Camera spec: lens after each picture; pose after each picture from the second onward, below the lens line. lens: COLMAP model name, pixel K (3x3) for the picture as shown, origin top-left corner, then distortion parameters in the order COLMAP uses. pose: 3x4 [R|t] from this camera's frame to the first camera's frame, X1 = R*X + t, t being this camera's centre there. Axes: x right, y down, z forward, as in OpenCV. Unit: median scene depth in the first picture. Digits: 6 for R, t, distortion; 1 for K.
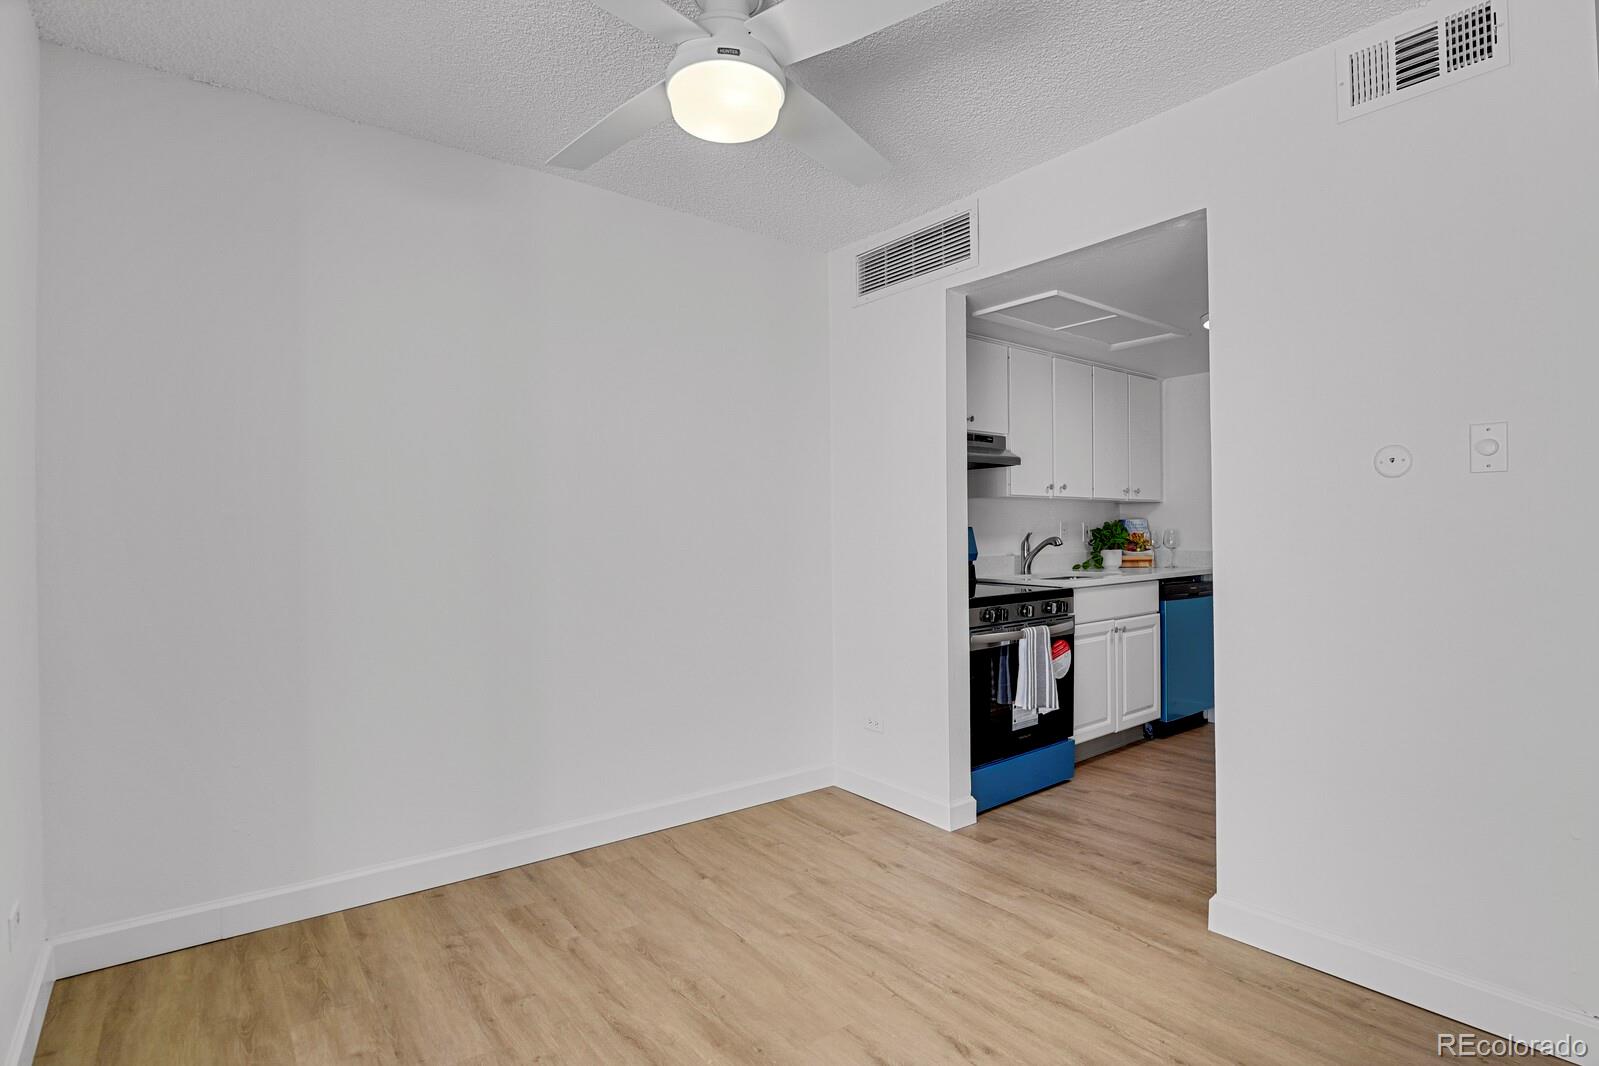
lens RADIAL K [[789.2, 0, 808.0], [0, 789.2, 529.7], [0, 0, 1]] dist [-0.023366, -0.002050]
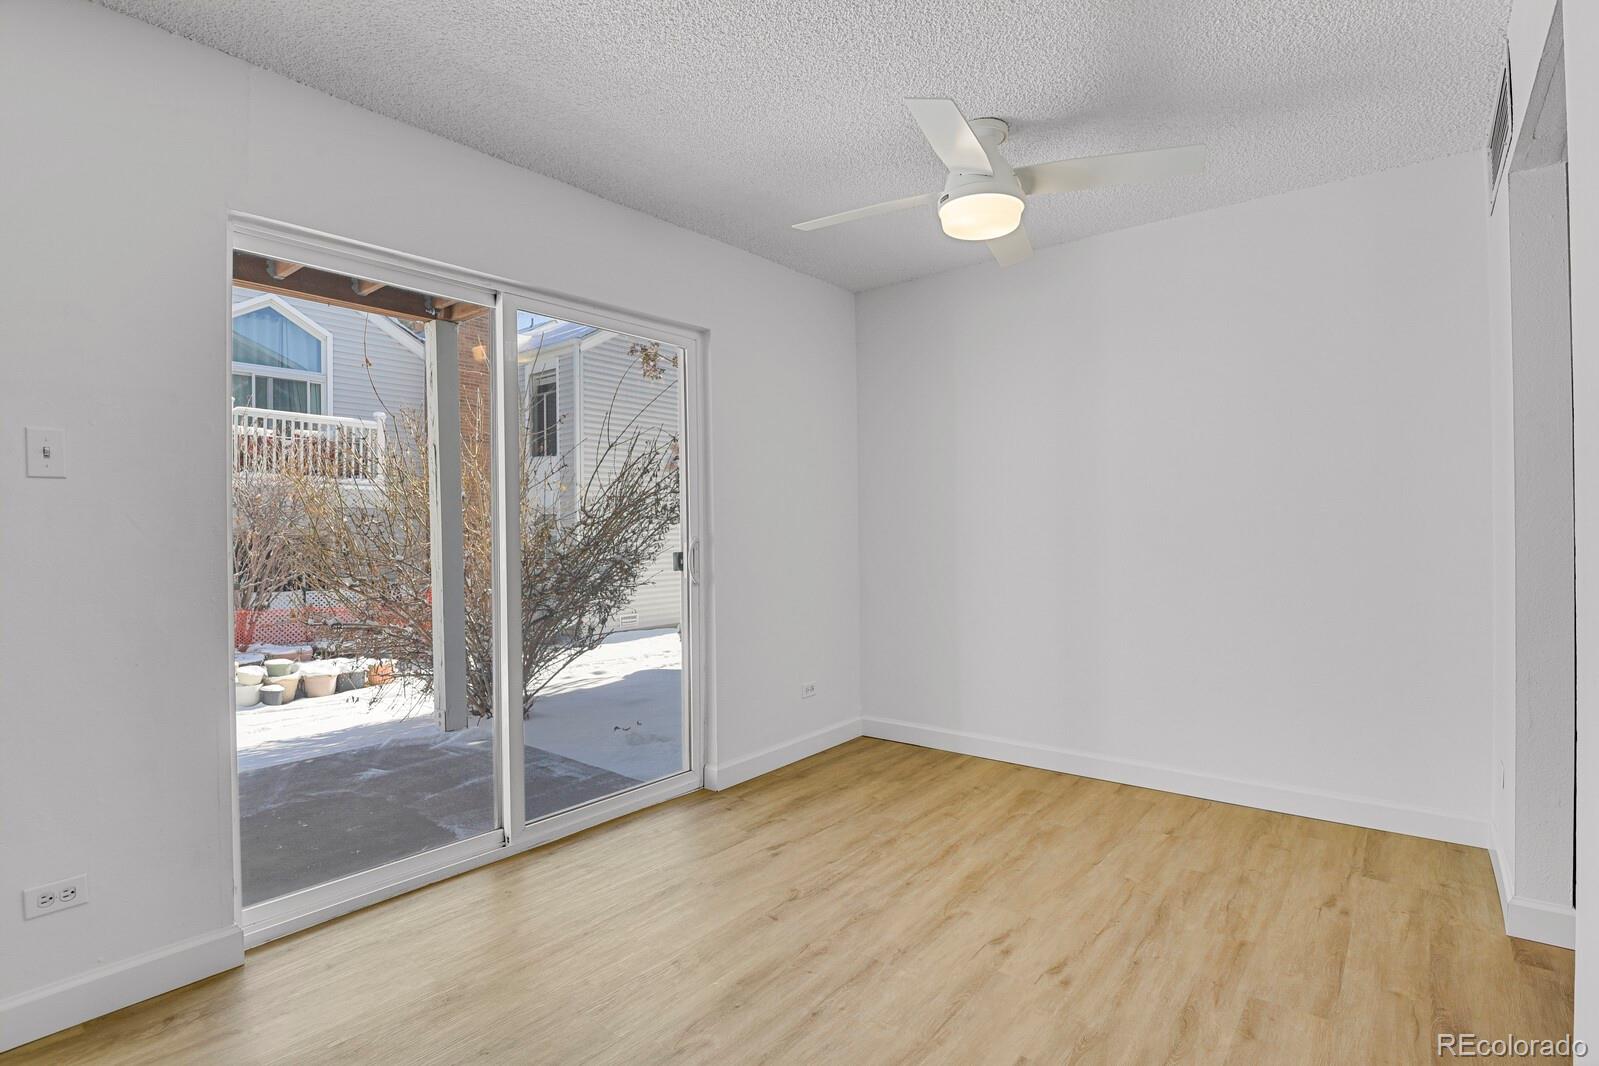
lens RADIAL K [[789.2, 0, 804.1], [0, 789.2, 531.2], [0, 0, 1]] dist [-0.023366, -0.002050]
pose [[0.232809, 0.005638, -0.972506, 1.032643], [0.014515, 0.999852, 0.009272, -0.001470], [0.972414, -0.016275, 0.232693, 0.316331]]
